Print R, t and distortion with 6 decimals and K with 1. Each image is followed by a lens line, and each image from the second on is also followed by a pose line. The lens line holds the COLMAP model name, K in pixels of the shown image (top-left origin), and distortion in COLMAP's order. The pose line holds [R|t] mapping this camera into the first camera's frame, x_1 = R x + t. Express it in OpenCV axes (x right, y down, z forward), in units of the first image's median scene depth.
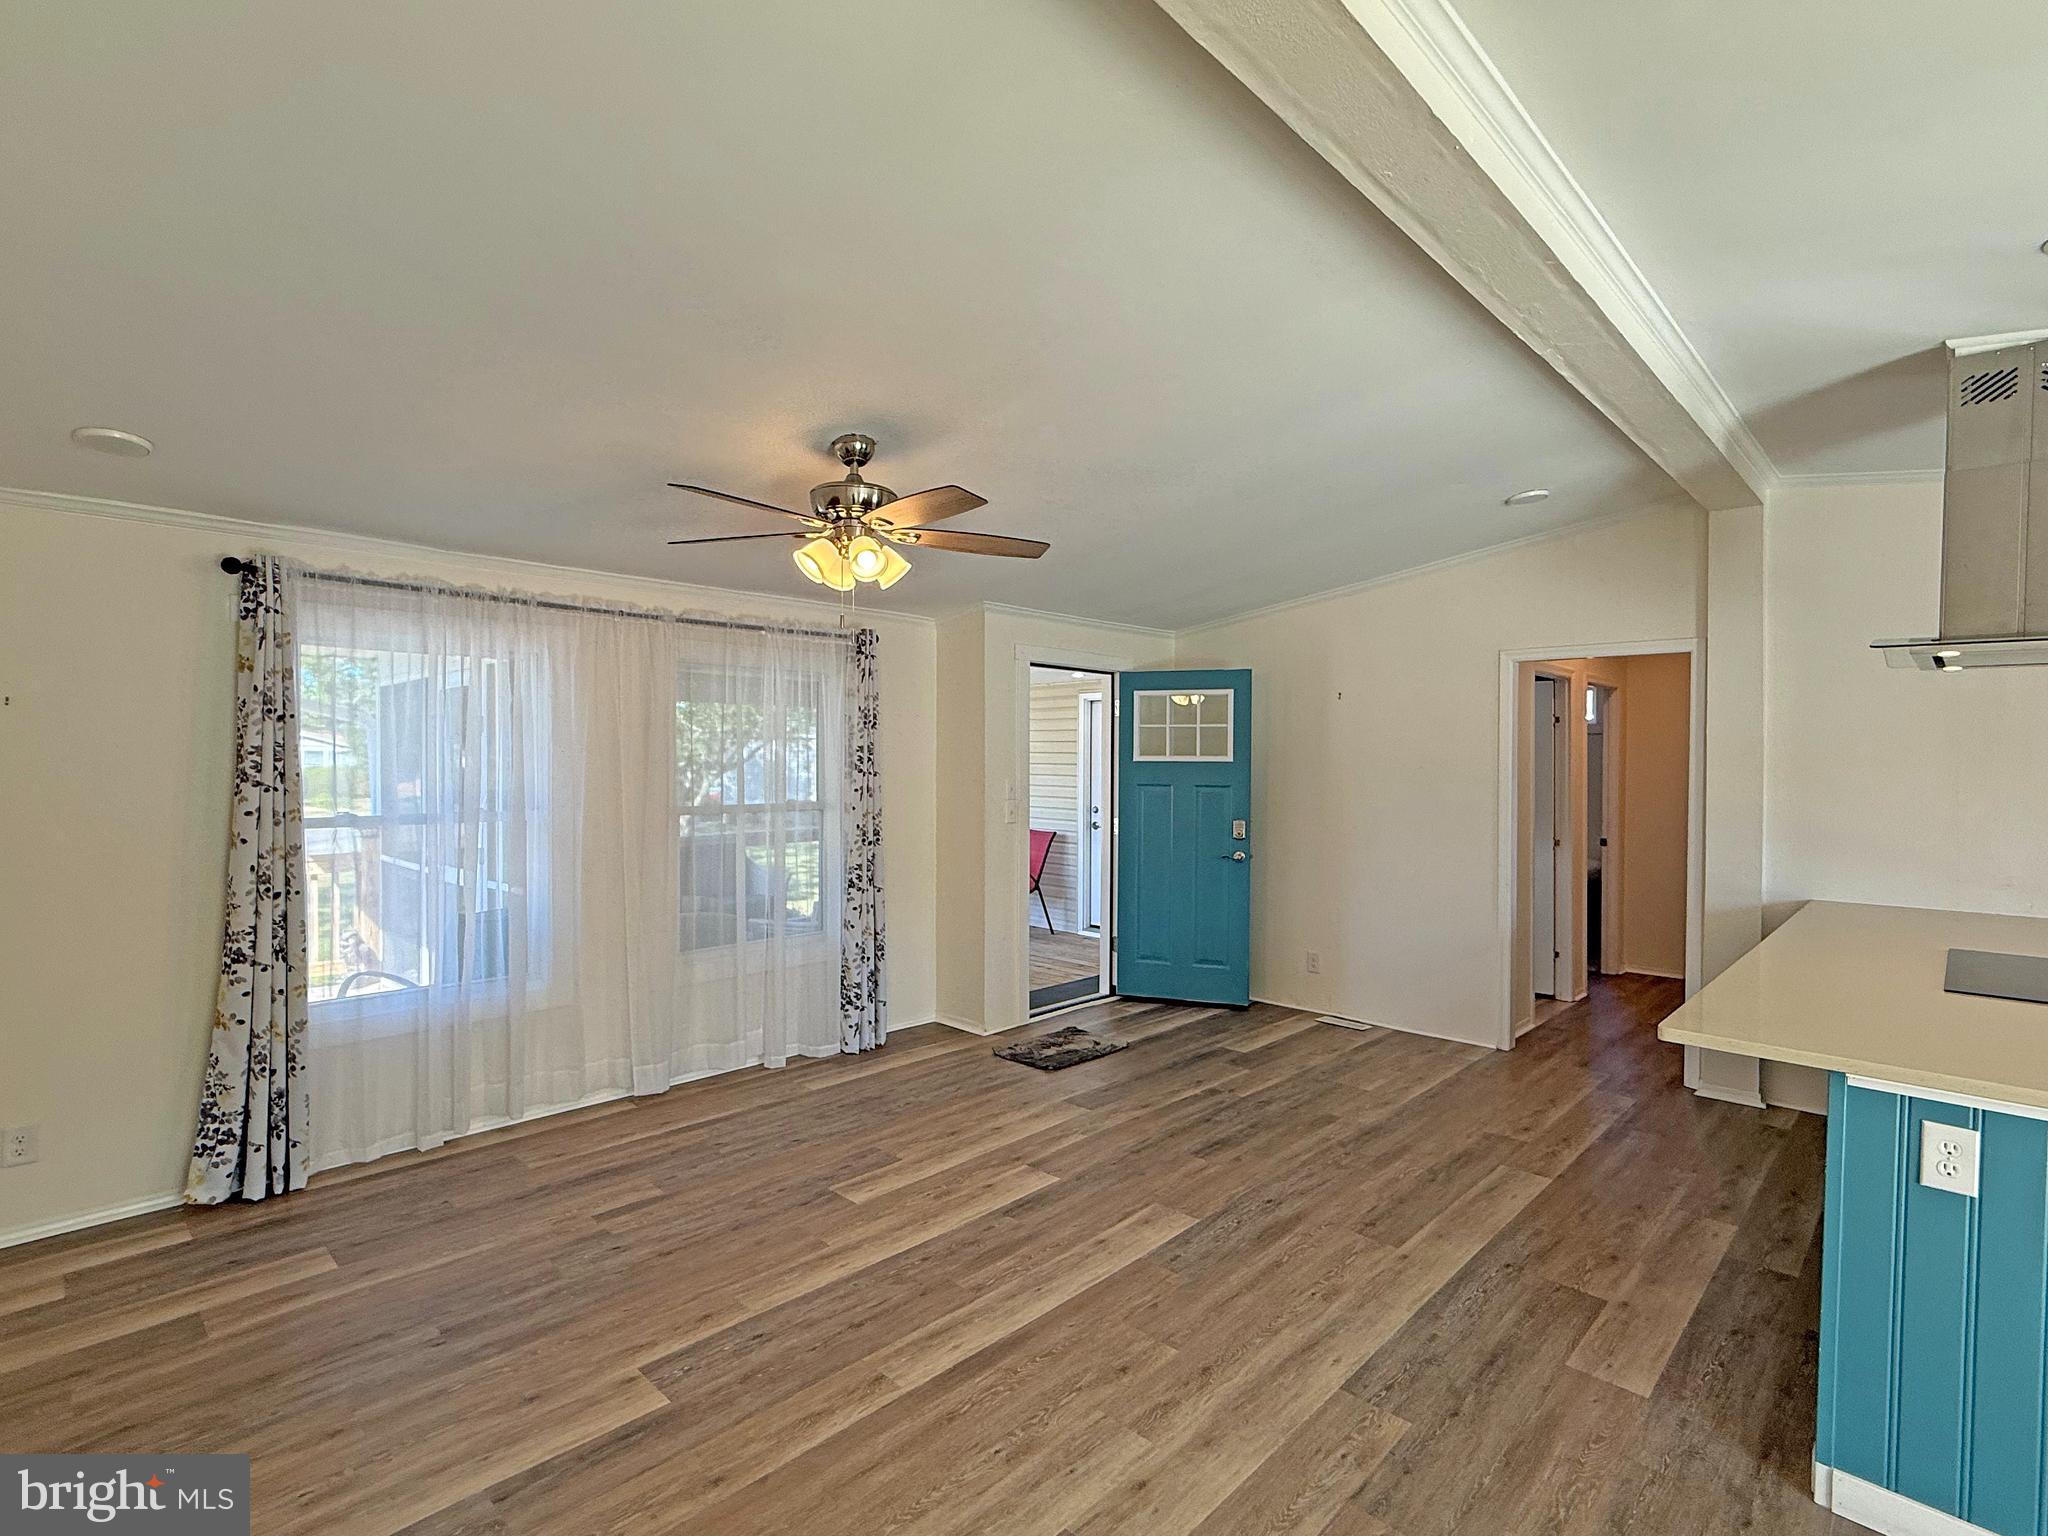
lens RADIAL K [[992.7, 0, 1013.1], [0, 992.7, 769.0], [0, 0, 1]] dist [-0.002383, -0.000119]
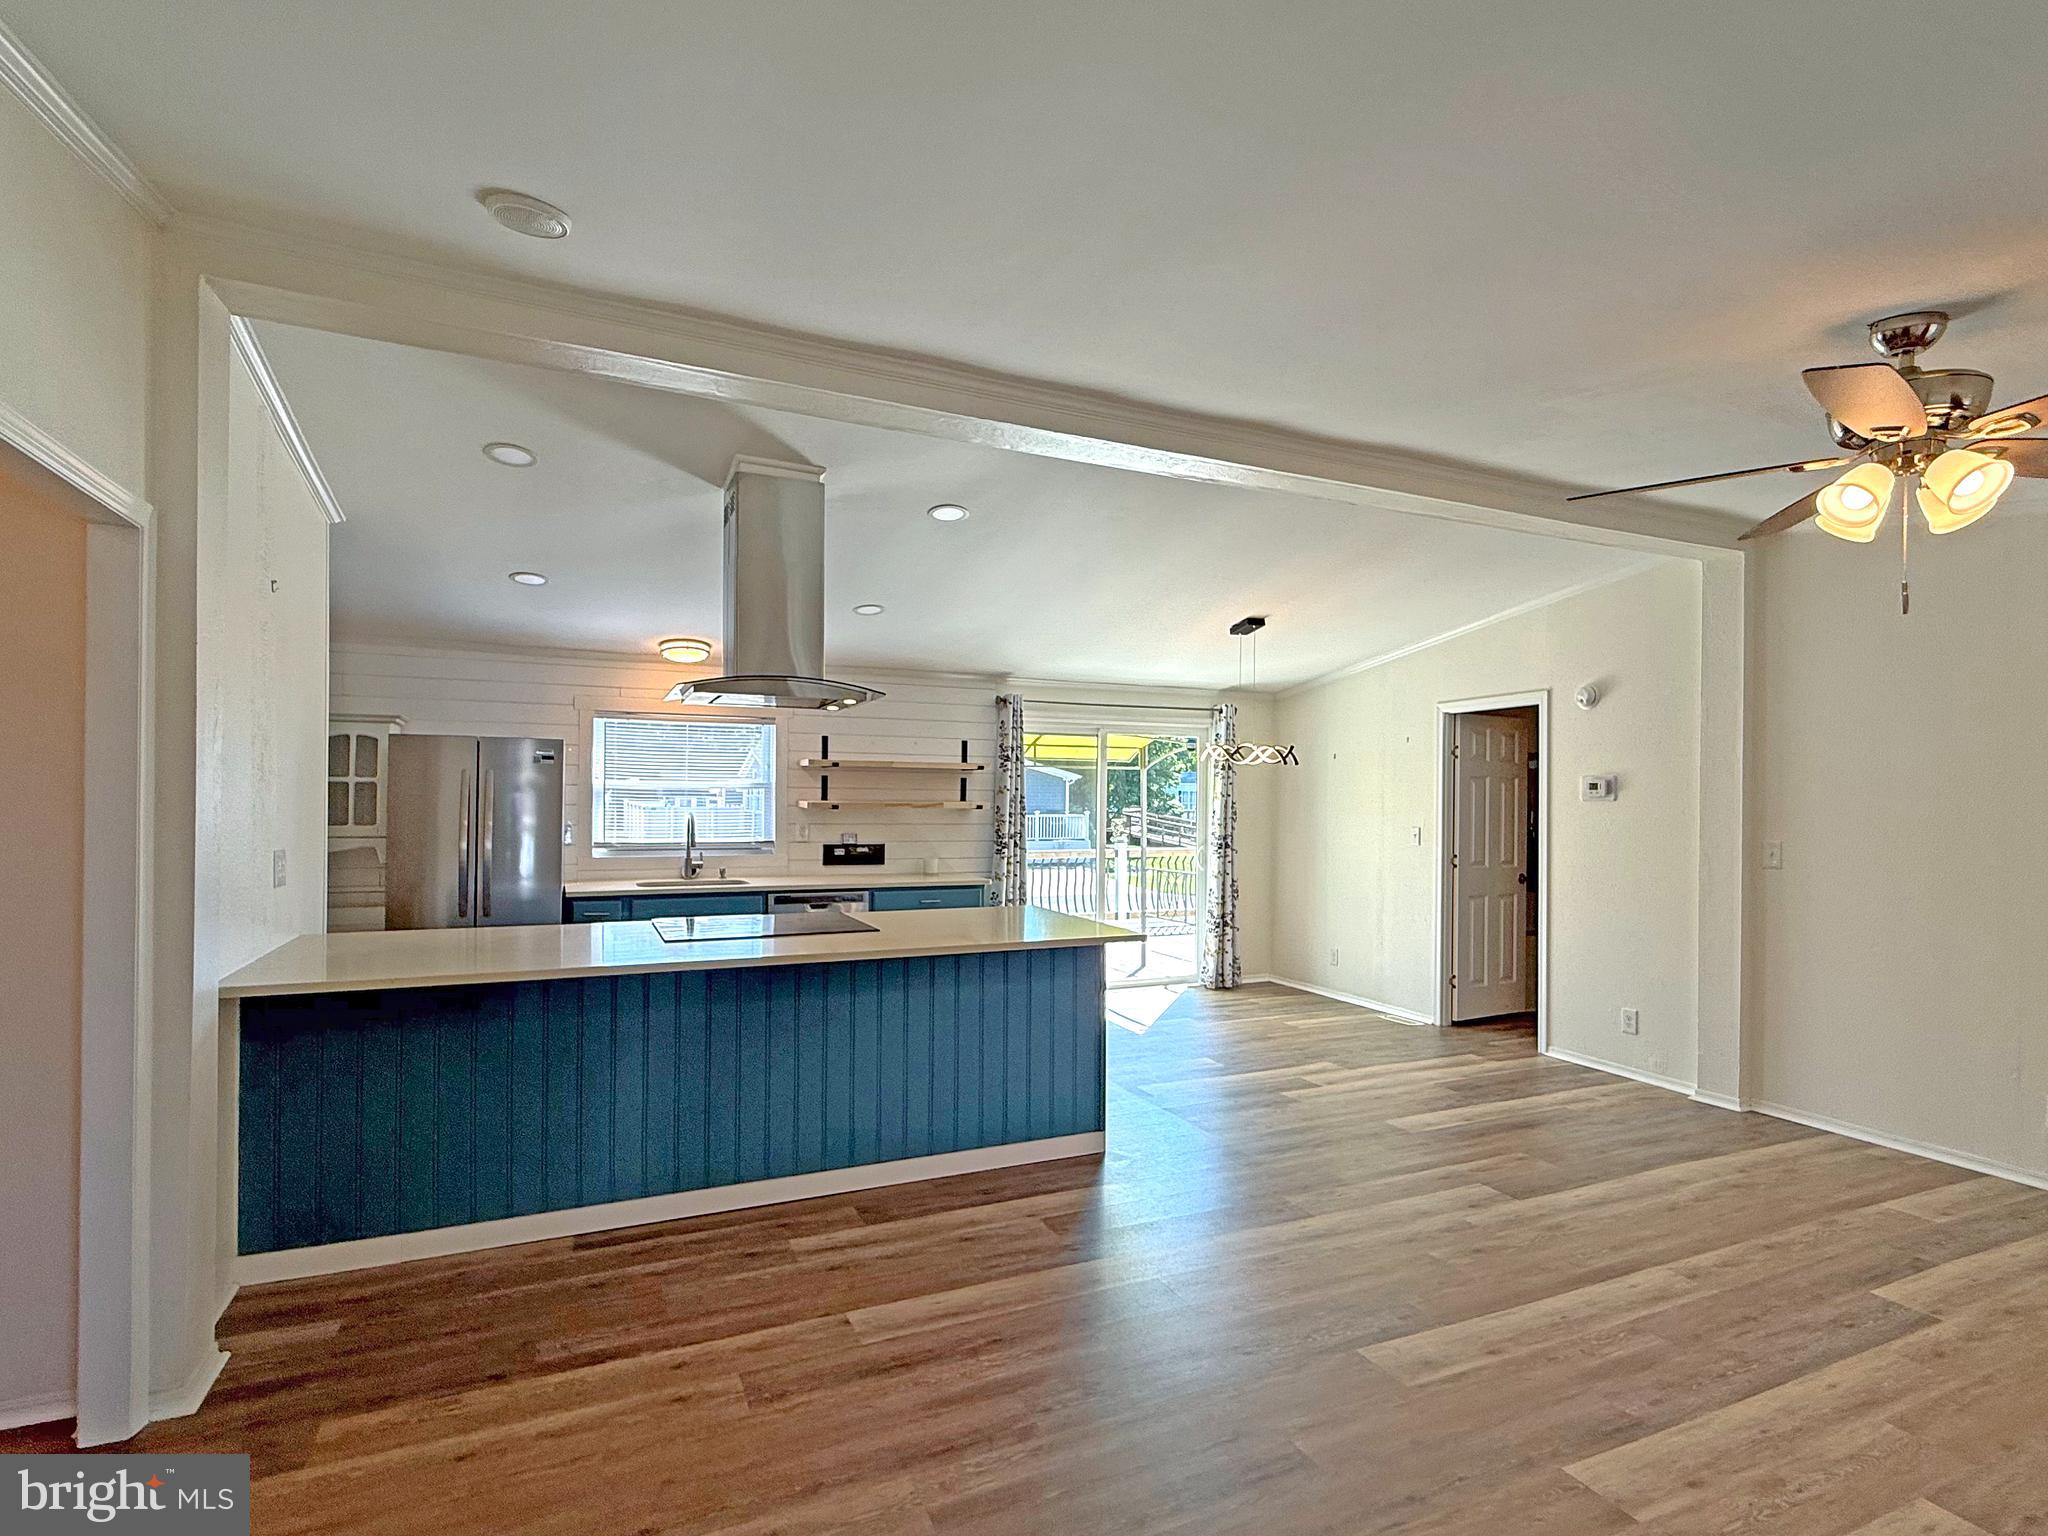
lens RADIAL K [[963.3, 0, 1031.4], [0, 963.3, 802.7], [0, 0, 1]] dist [-0.000657, 0.000069]
pose [[-0.929088, -0.018965, 0.369372, 0.132586], [-0.012690, 0.999731, 0.019410, -0.002637], [-0.369641, 0.013346, -0.929079, 1.577124]]
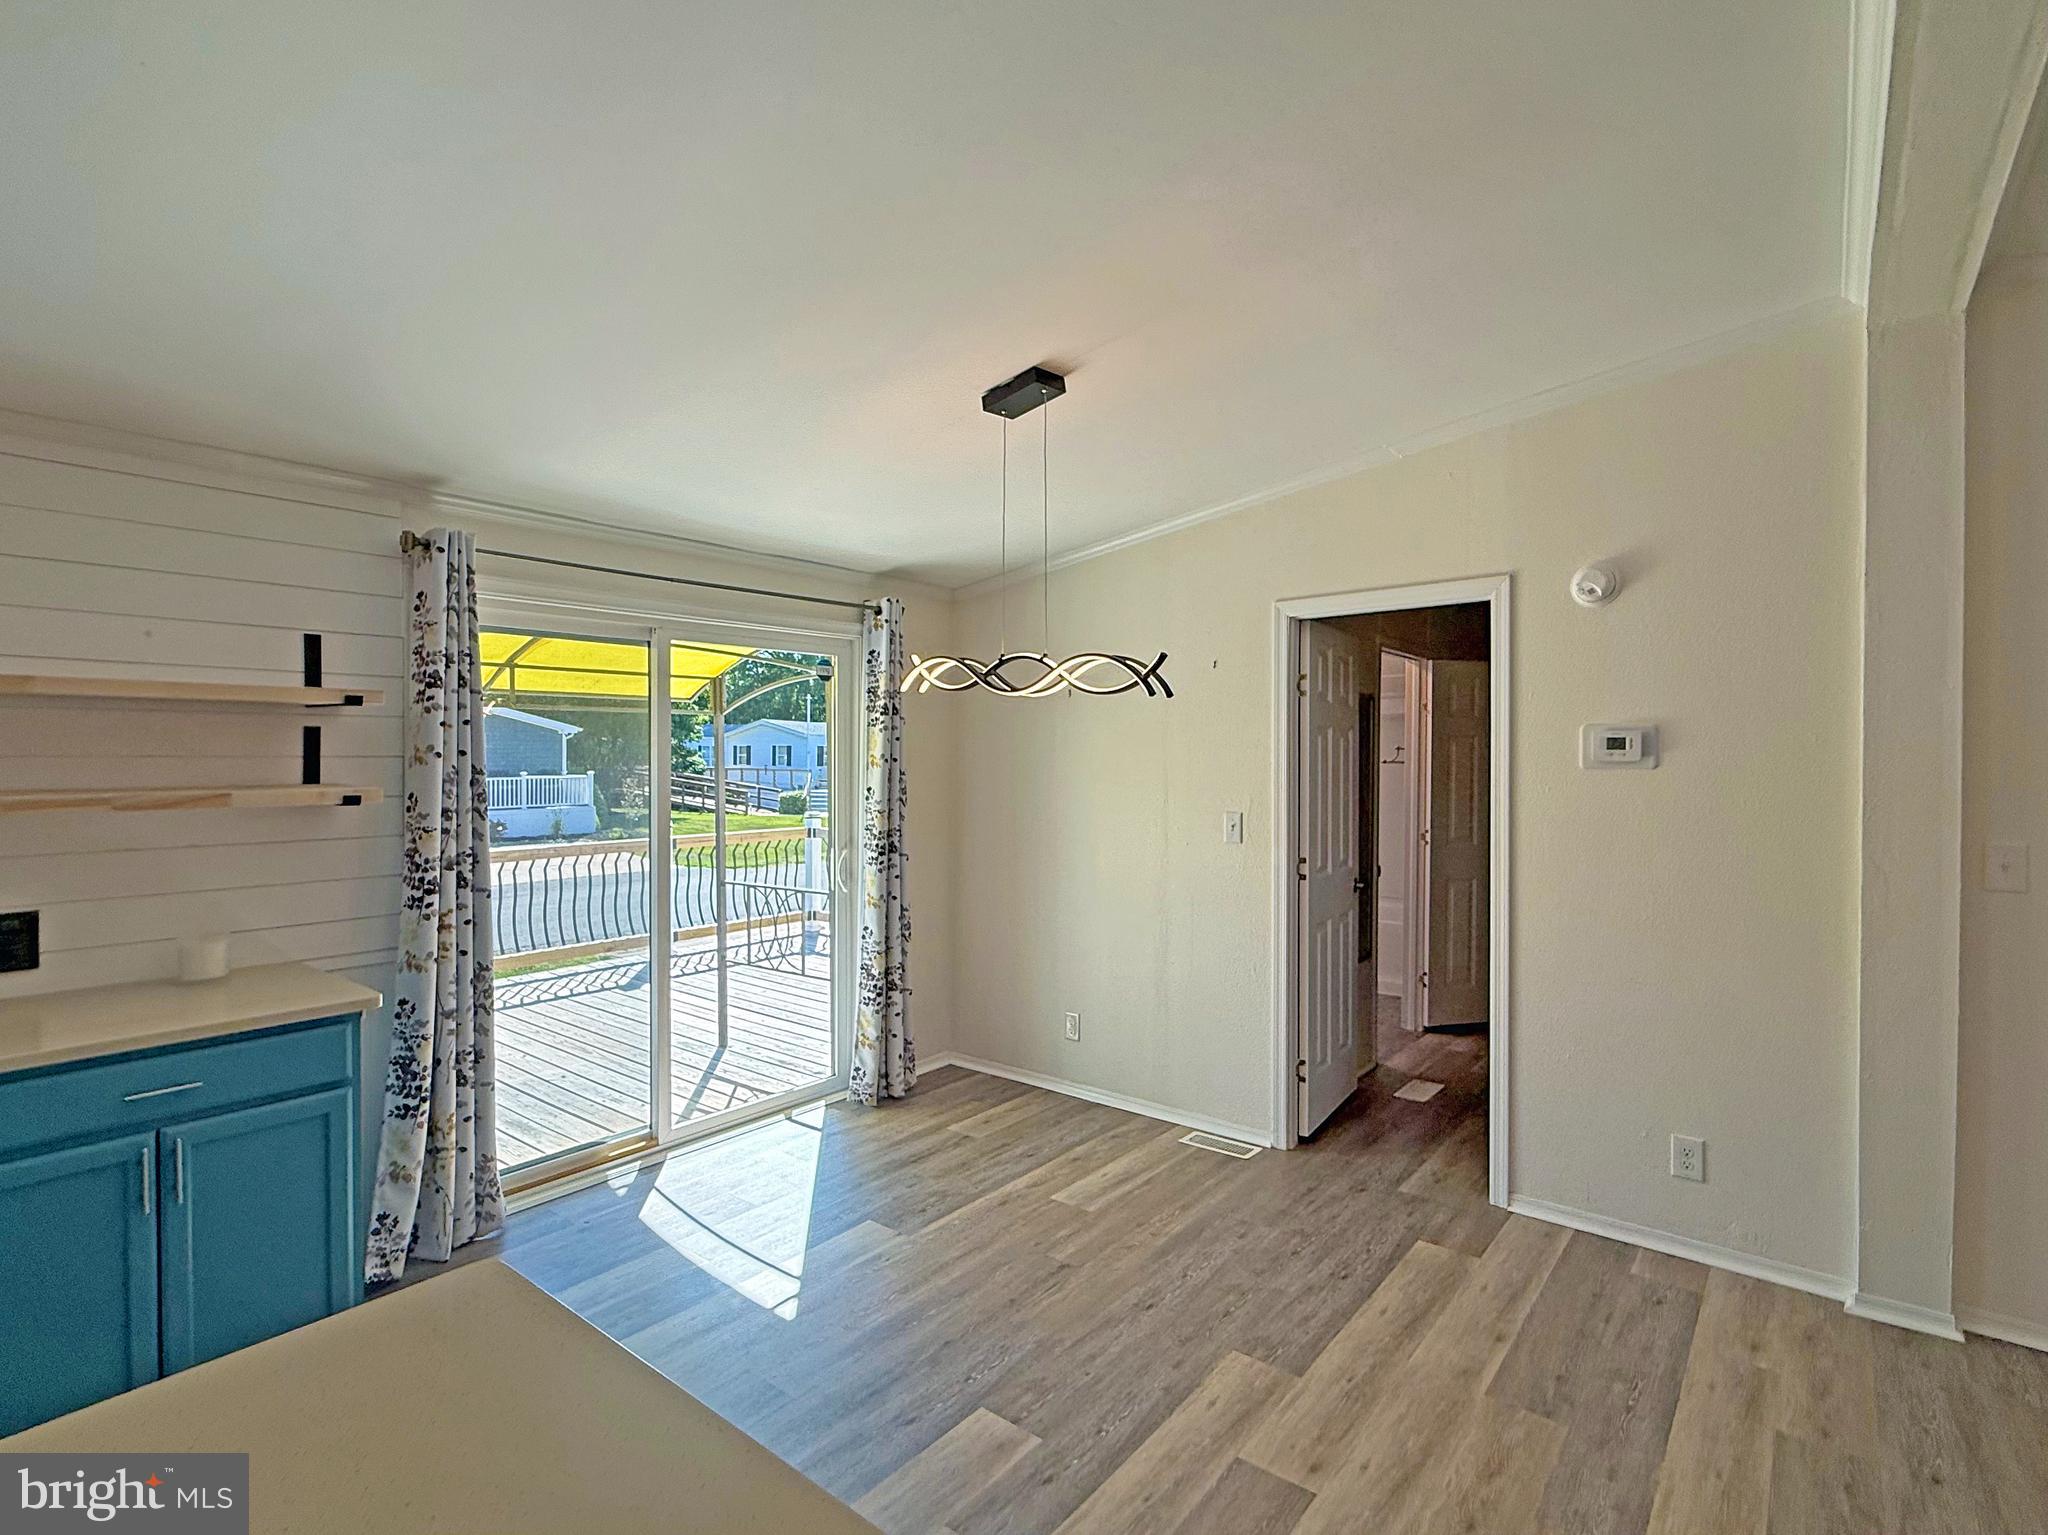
lens RADIAL K [[992.7, 0, 1013.1], [0, 992.7, 768.5], [0, 0, 1]] dist [-0.002383, -0.000119]
pose [[-0.996339, -0.007460, -0.085160, 0.464008], [-0.009674, 0.999625, 0.025613, -0.005105], [0.084937, 0.026343, -0.996038, 0.709119]]
